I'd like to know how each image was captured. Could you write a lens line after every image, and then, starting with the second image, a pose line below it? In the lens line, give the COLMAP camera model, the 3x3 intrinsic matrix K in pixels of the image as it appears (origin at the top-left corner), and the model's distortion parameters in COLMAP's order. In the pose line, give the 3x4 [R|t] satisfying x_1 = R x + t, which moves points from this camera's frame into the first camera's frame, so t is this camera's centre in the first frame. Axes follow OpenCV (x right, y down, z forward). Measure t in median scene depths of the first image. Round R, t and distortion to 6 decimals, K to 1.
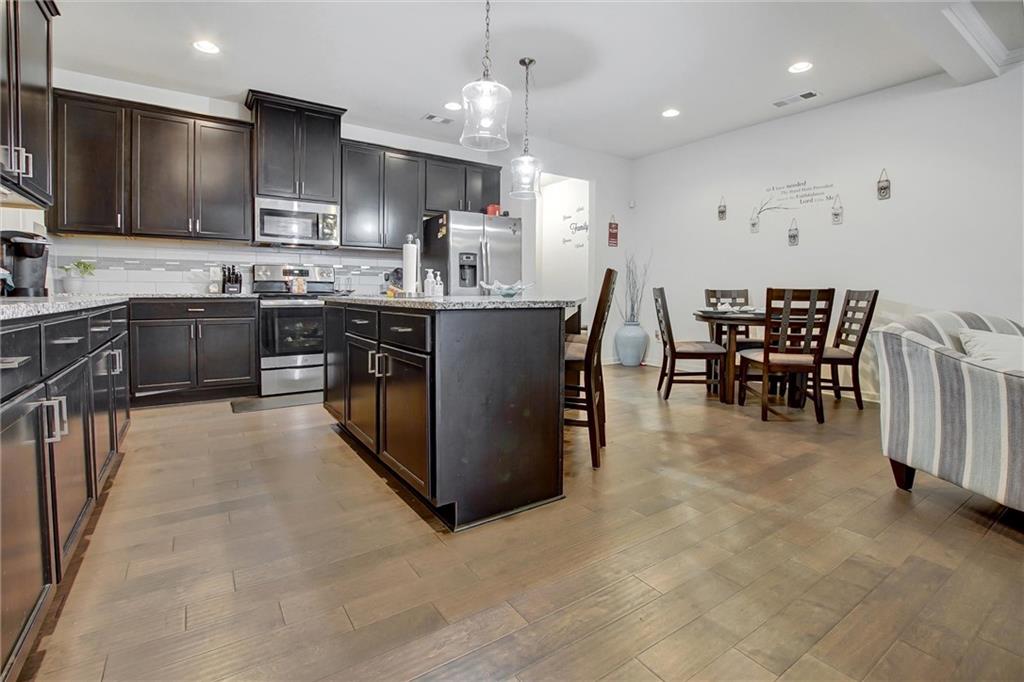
lens RADIAL K [[482.6, 0, 515.8], [0, 482.6, 288.9], [0, 0, 1]] dist [-0.022173, 0.000009]
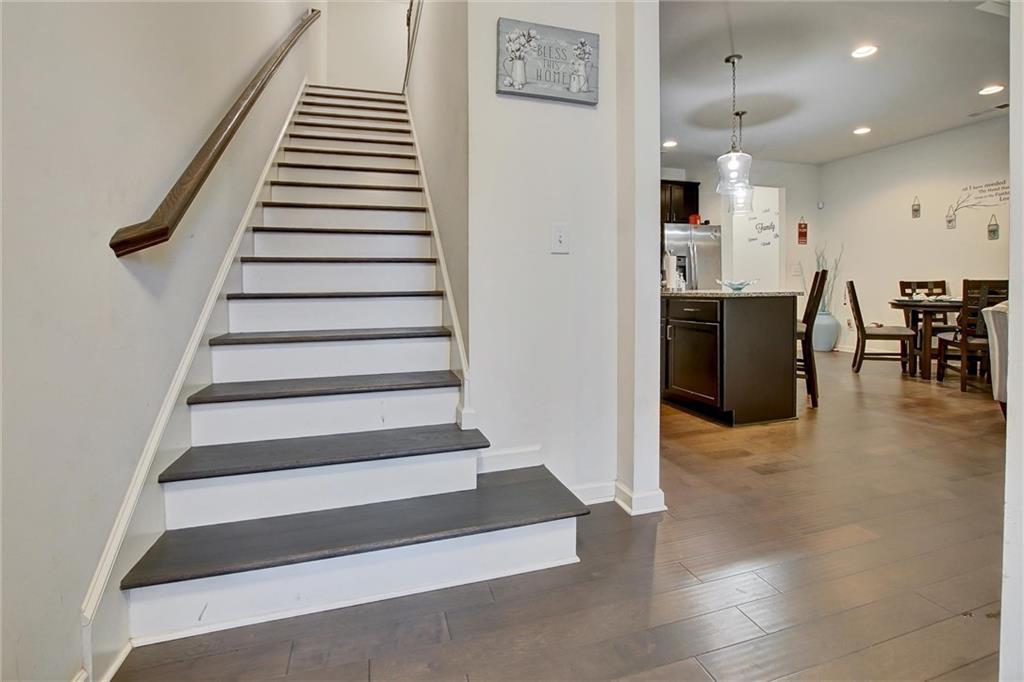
lens RADIAL K [[482.6, 0, 515.8], [0, 482.6, 288.9], [0, 0, 1]] dist [-0.022173, 0.000009]
pose [[0.954894, -0.016032, -0.296515, -0.139723], [0.018698, 0.999806, 0.006157, -0.004974], [0.296358, -0.011423, 0.955008, -0.342816]]
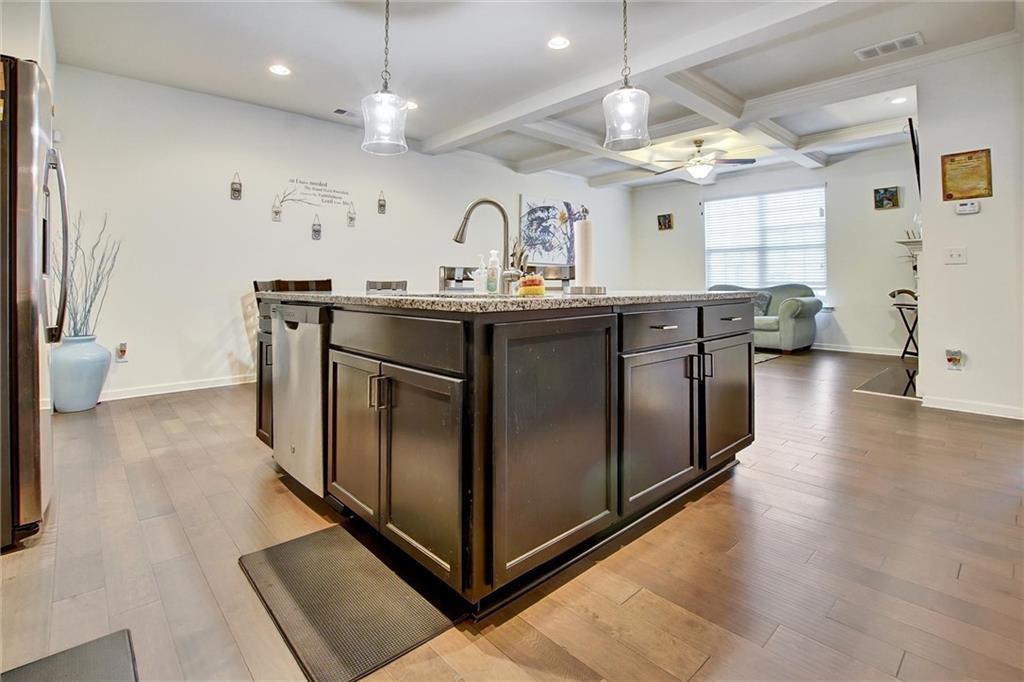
lens RADIAL K [[482.6, 0, 515.8], [0, 482.6, 288.9], [0, 0, 1]] dist [-0.022173, 0.000009]
pose [[-0.148996, -0.021681, 0.988600, -0.548931], [0.000928, 0.999756, 0.022065, -0.003143], [-0.988837, 0.004205, -0.148939, 0.703461]]
